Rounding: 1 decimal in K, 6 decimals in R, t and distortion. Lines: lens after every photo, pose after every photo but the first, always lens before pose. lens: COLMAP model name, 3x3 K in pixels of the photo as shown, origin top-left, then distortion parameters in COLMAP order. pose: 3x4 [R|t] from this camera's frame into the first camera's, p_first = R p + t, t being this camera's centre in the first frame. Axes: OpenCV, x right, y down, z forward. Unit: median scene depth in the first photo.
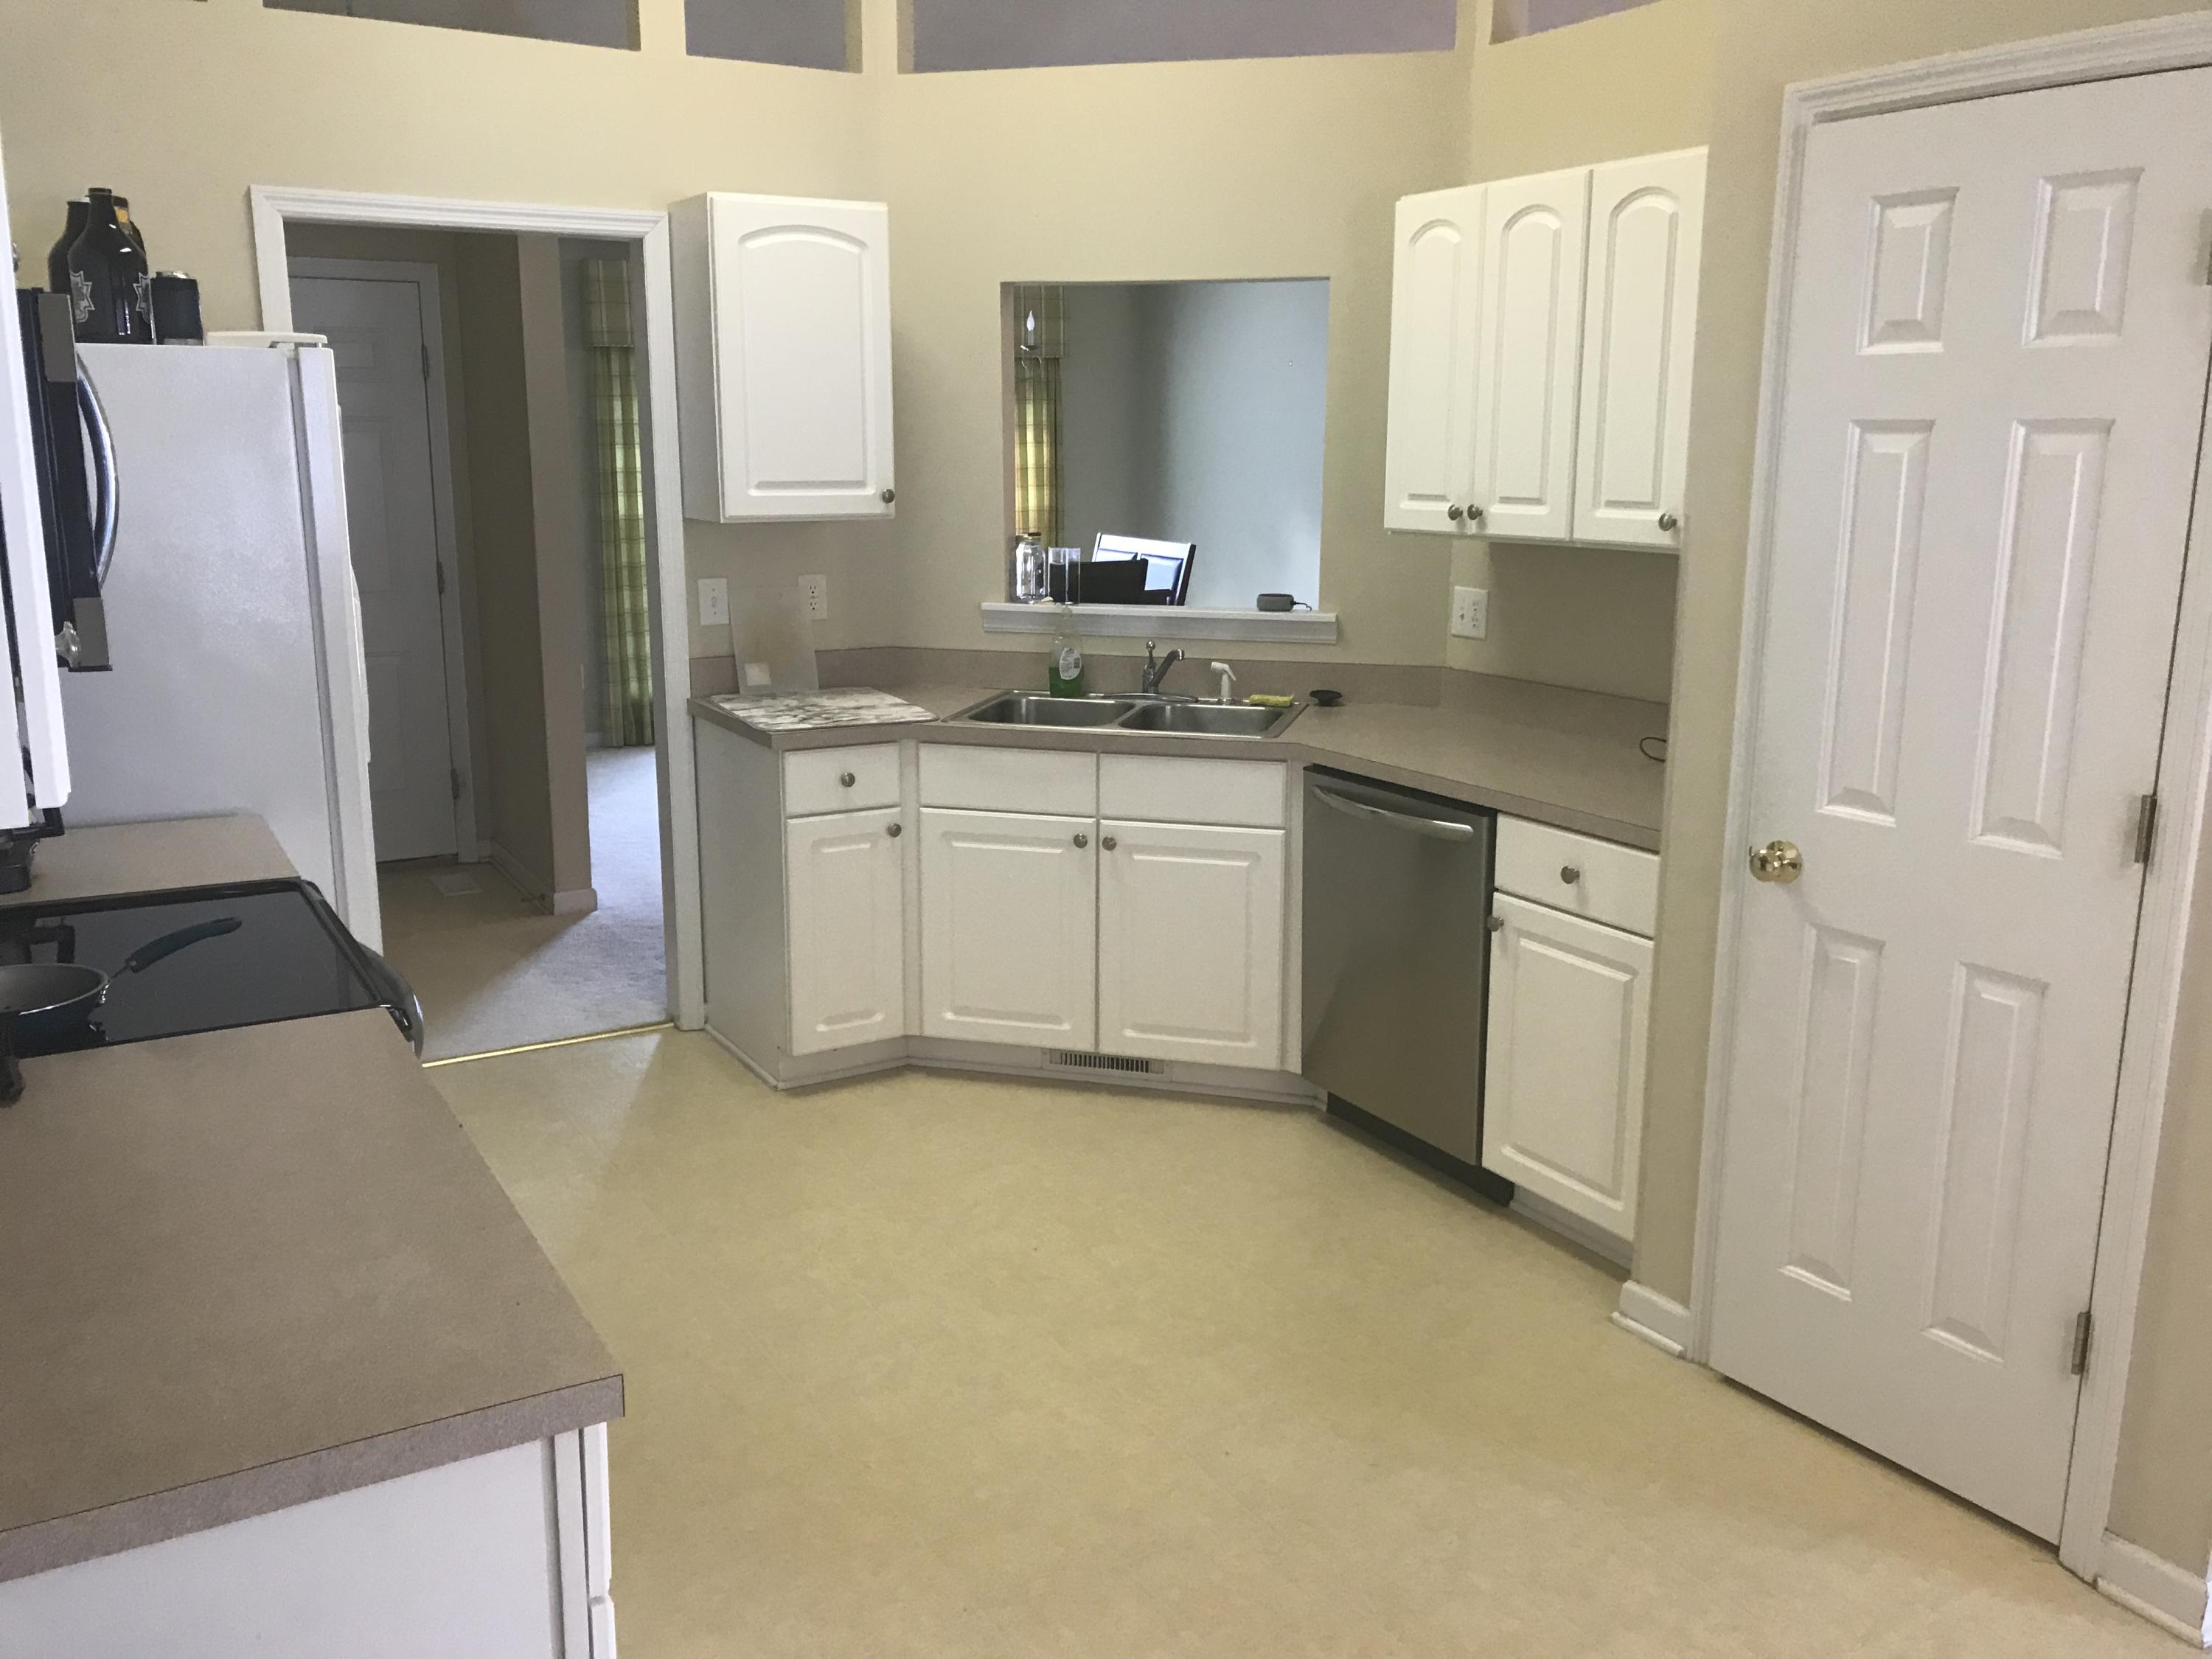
lens RADIAL K [[1795.2, 0, 1106.0], [0, 1795.2, 829.5], [0, 0, 1]] dist [0.001965, 0.000801]
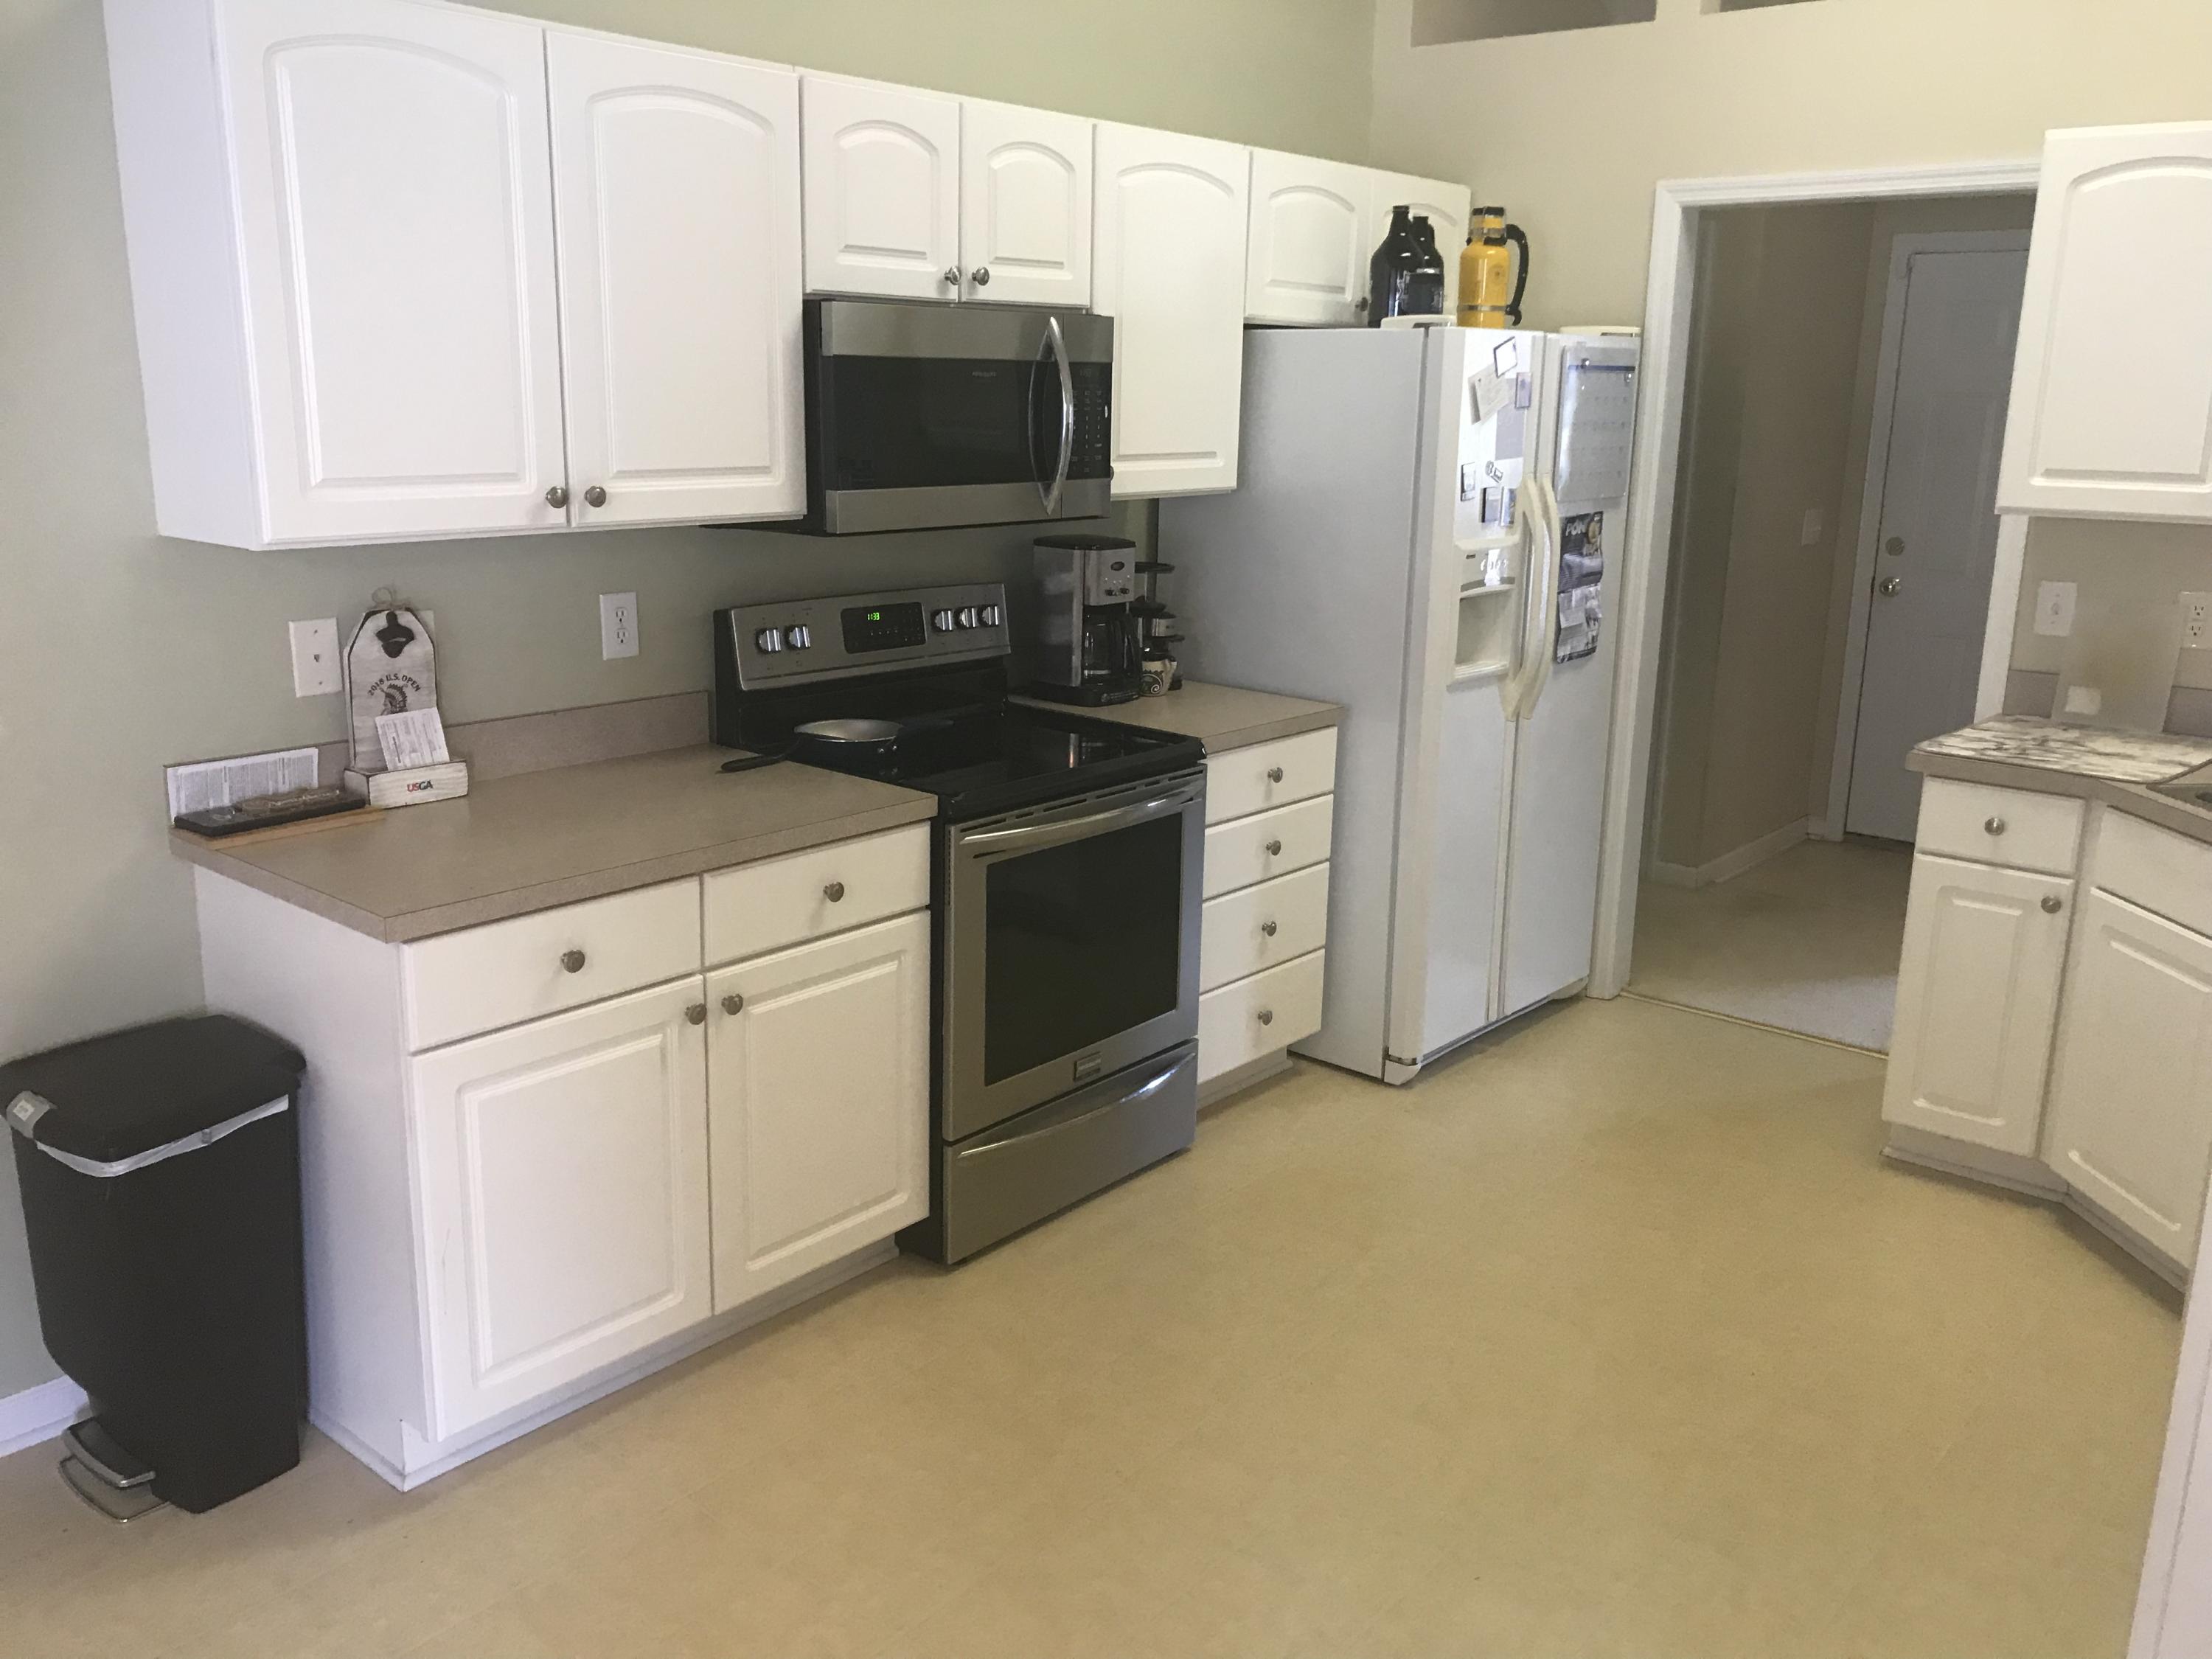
lens RADIAL K [[1811.5, 0, 1106.0], [0, 1811.5, 829.5], [0, 0, 1]] dist [0.083044, -0.147754]
pose [[0.318318, 0.222463, -0.921512, 0.500339], [-0.216015, 0.963524, 0.157987, -0.070496], [0.923044, 0.148771, 0.354763, 0.309785]]
